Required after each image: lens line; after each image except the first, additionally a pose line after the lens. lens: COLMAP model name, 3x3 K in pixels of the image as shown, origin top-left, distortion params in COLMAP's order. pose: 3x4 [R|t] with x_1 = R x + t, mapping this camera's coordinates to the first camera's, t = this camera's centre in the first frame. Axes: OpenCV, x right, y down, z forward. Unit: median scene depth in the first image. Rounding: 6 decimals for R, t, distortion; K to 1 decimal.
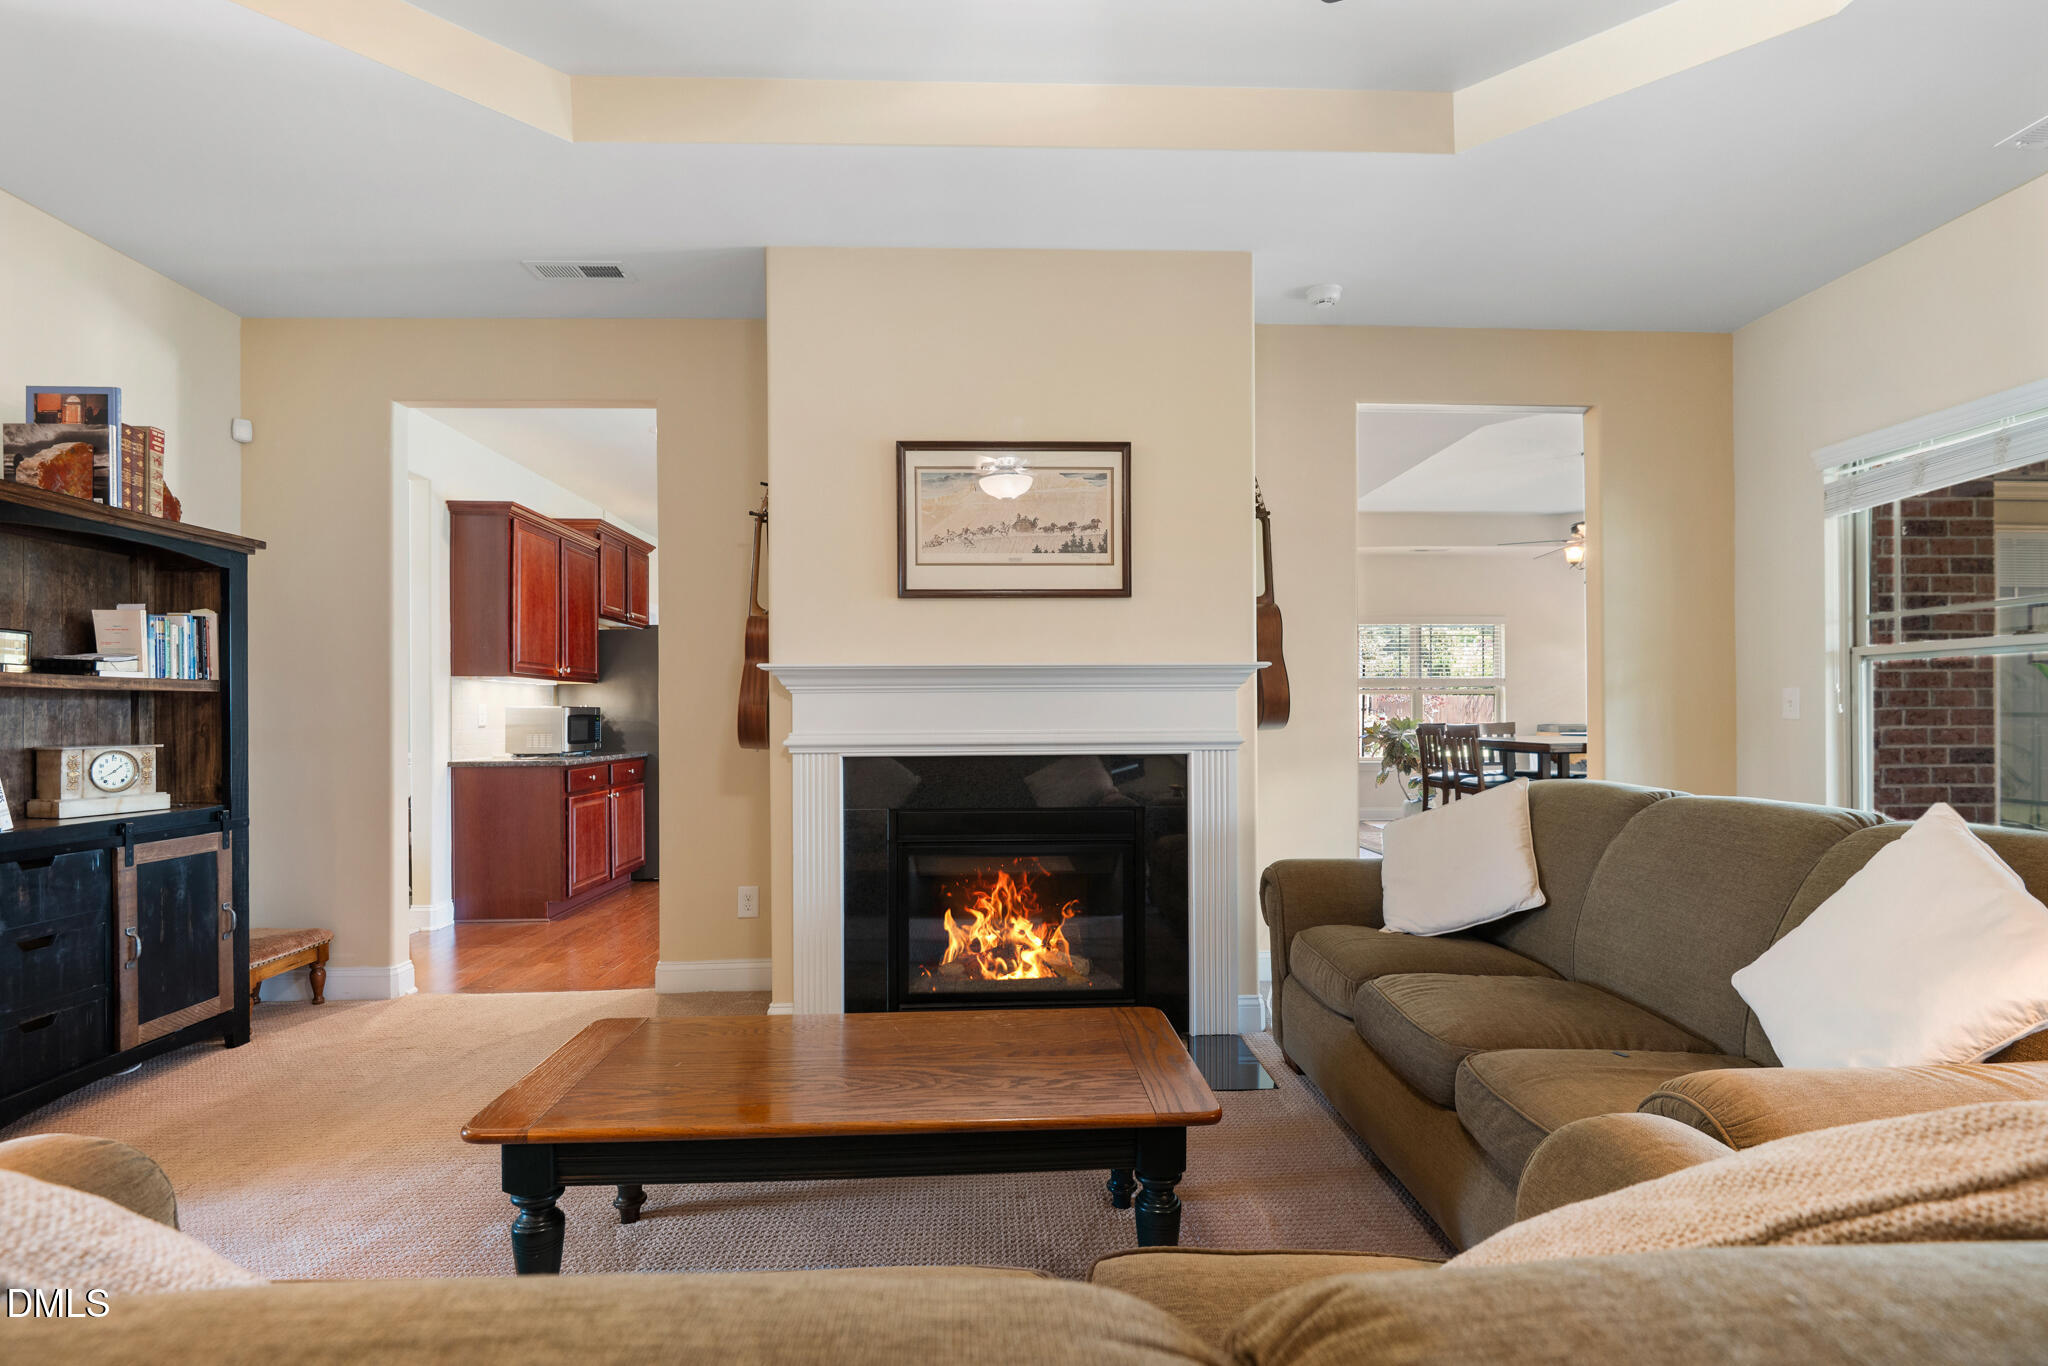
lens RADIAL K [[989.3, 0, 1027.5], [0, 989.3, 674.2], [0, 0, 1]] dist [0.016921, -0.000042]
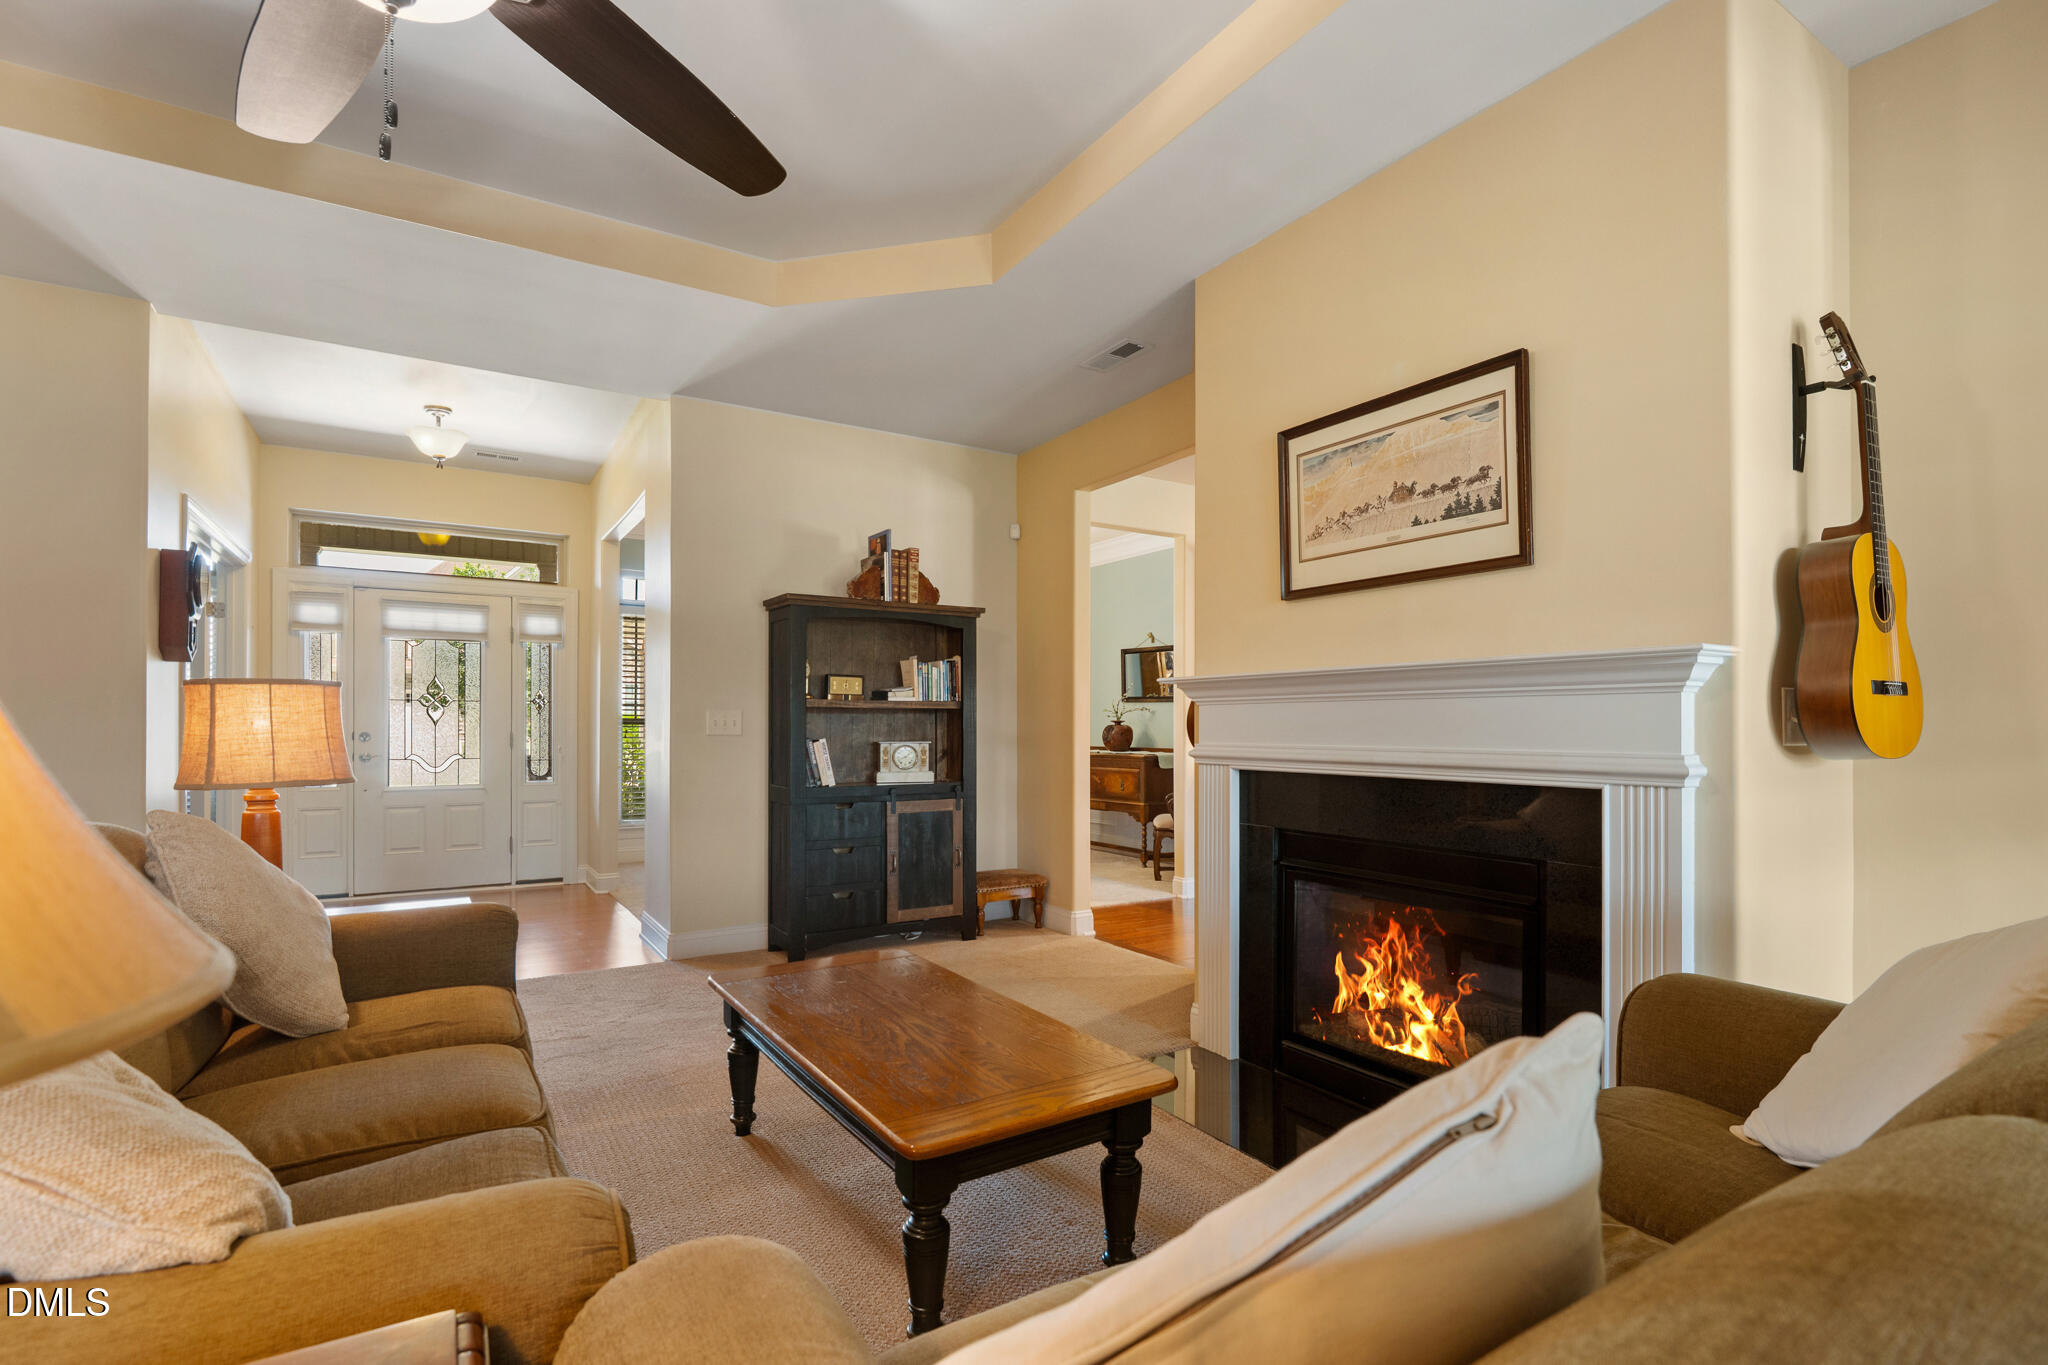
lens RADIAL K [[962.9, 0, 1024.0], [0, 962.9, 682.5], [0, 0, 1]] dist [-0.000979, -0.000278]
pose [[0.493832, -0.032753, -0.868941, 0.528934], [0.028392, 0.999365, -0.021533, 0.011682], [0.869094, -0.014038, 0.494448, 0.343937]]
